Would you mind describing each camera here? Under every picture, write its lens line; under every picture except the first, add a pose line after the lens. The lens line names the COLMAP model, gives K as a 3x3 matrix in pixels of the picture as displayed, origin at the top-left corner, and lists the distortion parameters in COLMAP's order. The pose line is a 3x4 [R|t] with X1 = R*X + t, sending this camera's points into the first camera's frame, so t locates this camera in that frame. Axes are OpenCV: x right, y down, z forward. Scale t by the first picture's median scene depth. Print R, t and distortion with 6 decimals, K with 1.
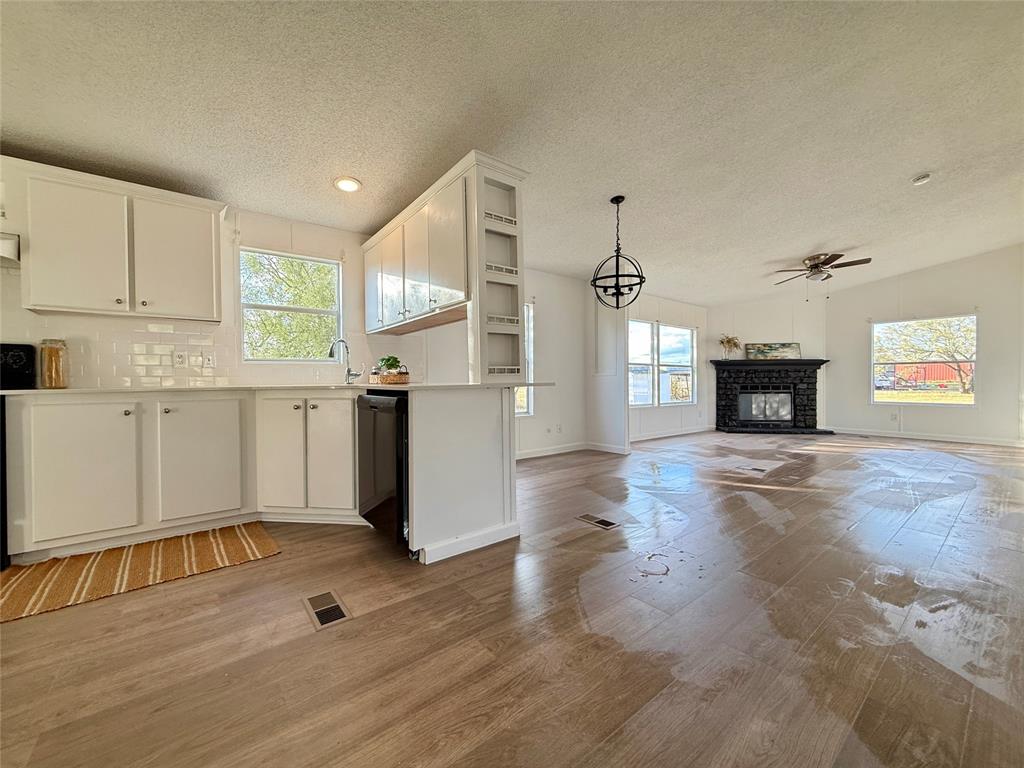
lens RADIAL K [[409.2, 0, 508.0], [0, 409.2, 384.3], [0, 0, 1]] dist [0.000525, 0.000467]
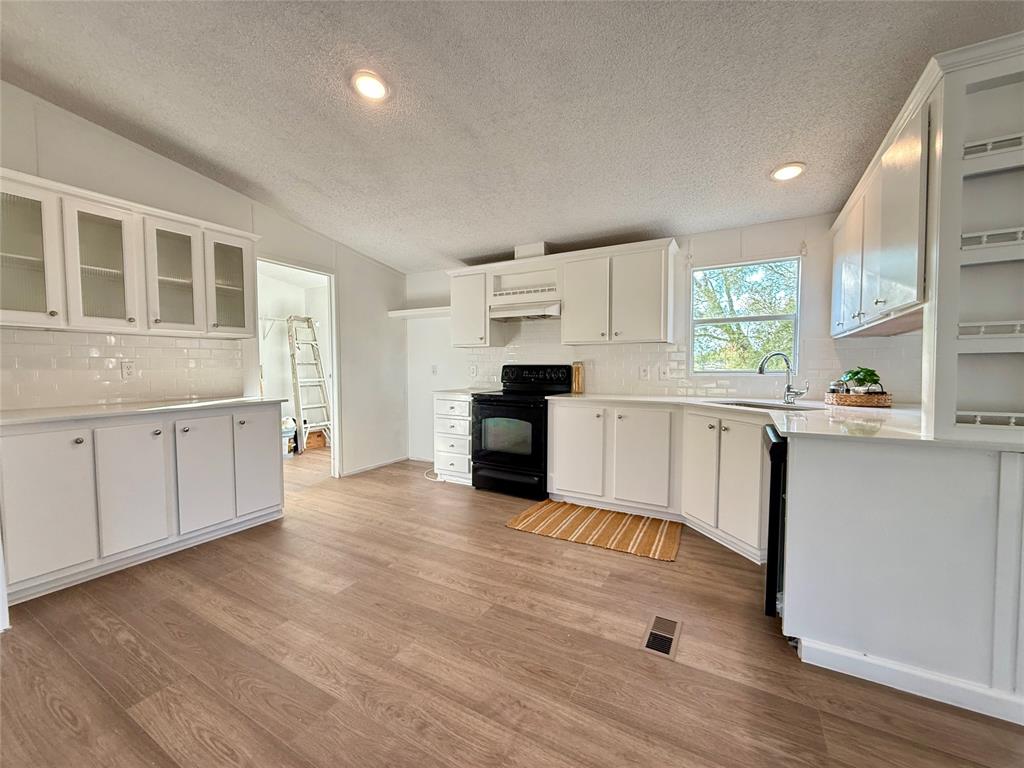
lens RADIAL K [[409.2, 0, 507.7], [0, 409.2, 385.3], [0, 0, 1]] dist [0.000525, 0.000467]
pose [[0.382593, 0.050691, -0.922525, 0.238159], [-0.015097, 0.998703, 0.048616, -0.095624], [0.923794, -0.004672, 0.382862, 0.166008]]
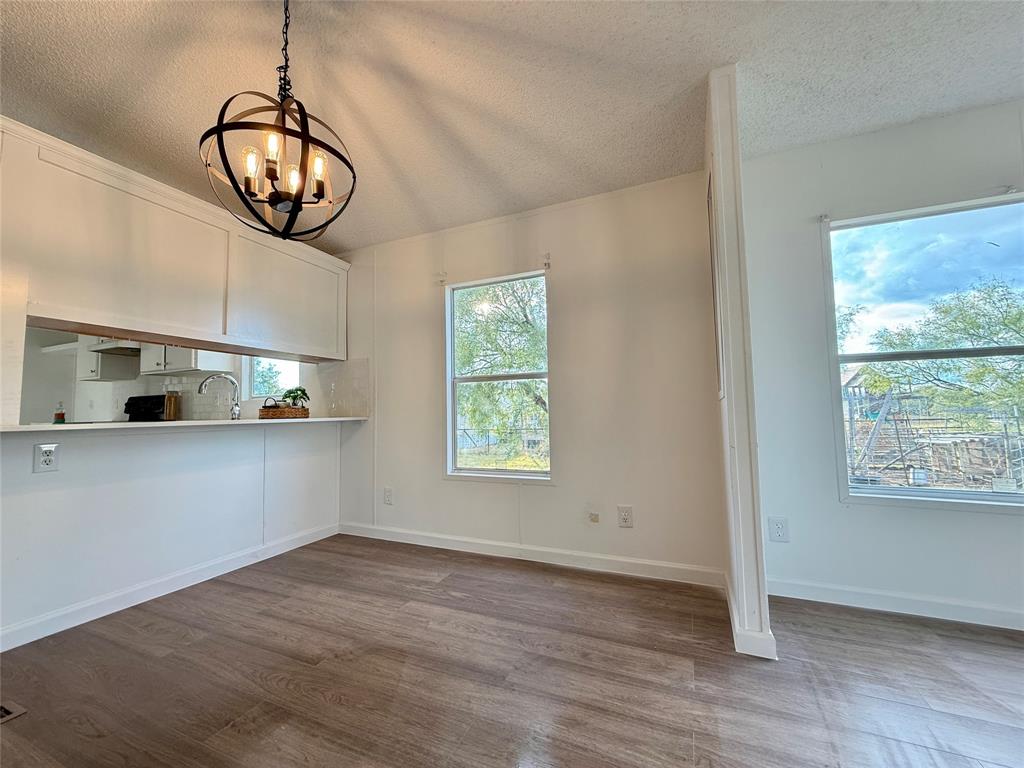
lens RADIAL K [[409.2, 0, 504.5], [0, 409.2, 380.3], [0, 0, 1]] dist [0.000525, 0.000467]
pose [[0.472499, -0.051711, -0.879813, 1.033919], [0.011885, 0.998560, -0.052308, -0.049928], [0.881251, 0.014258, 0.472434, 1.467268]]
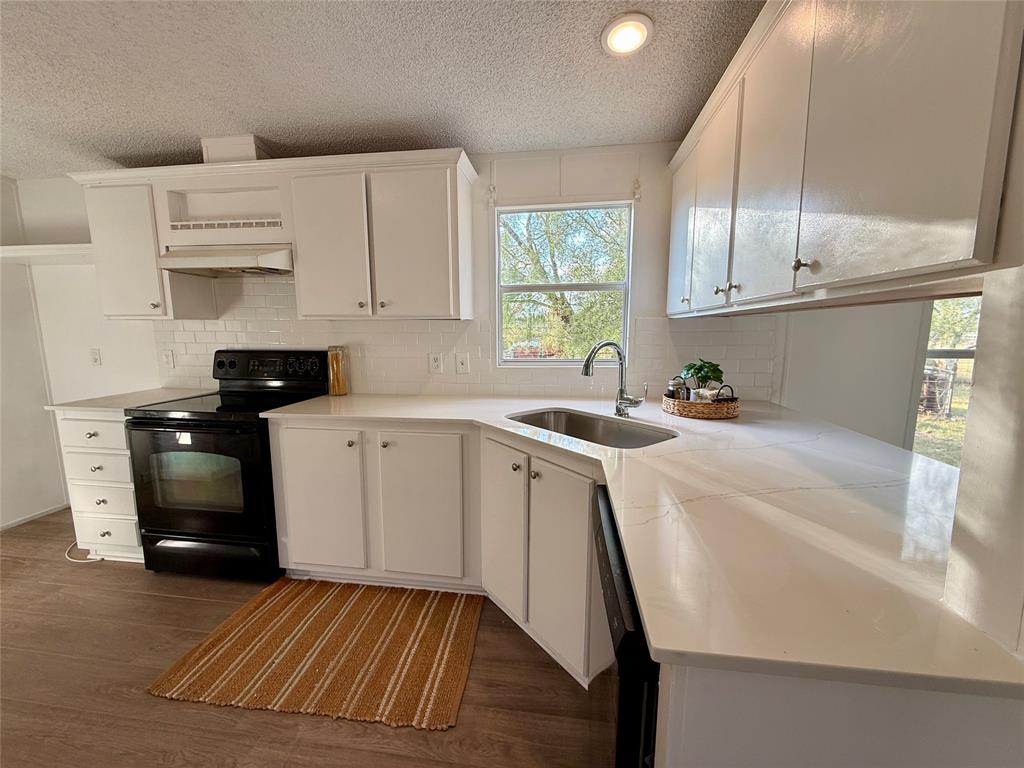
lens RADIAL K [[409.2, 0, 507.6], [0, 409.2, 384.4], [0, 0, 1]] dist [0.000525, 0.000467]
pose [[0.696065, 0.105020, -0.710256, -0.115220], [-0.013424, 0.990975, 0.133373, -0.161269], [0.717853, -0.083302, 0.691193, 0.635979]]
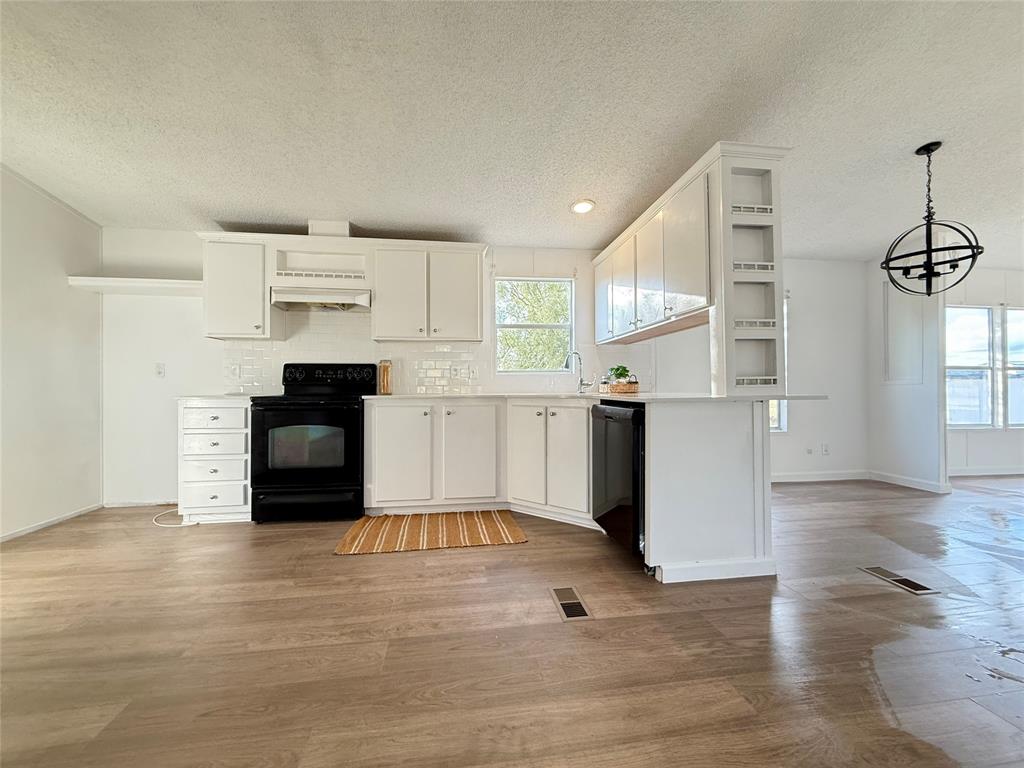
lens RADIAL K [[409.2, 0, 508.1], [0, 409.2, 384.2], [0, 0, 1]] dist [0.000525, 0.000467]
pose [[0.867322, 0.001972, -0.497743, -0.032943], [-0.009412, 0.999878, -0.012439, -0.011477], [0.497658, 0.015474, 0.867235, -0.021756]]
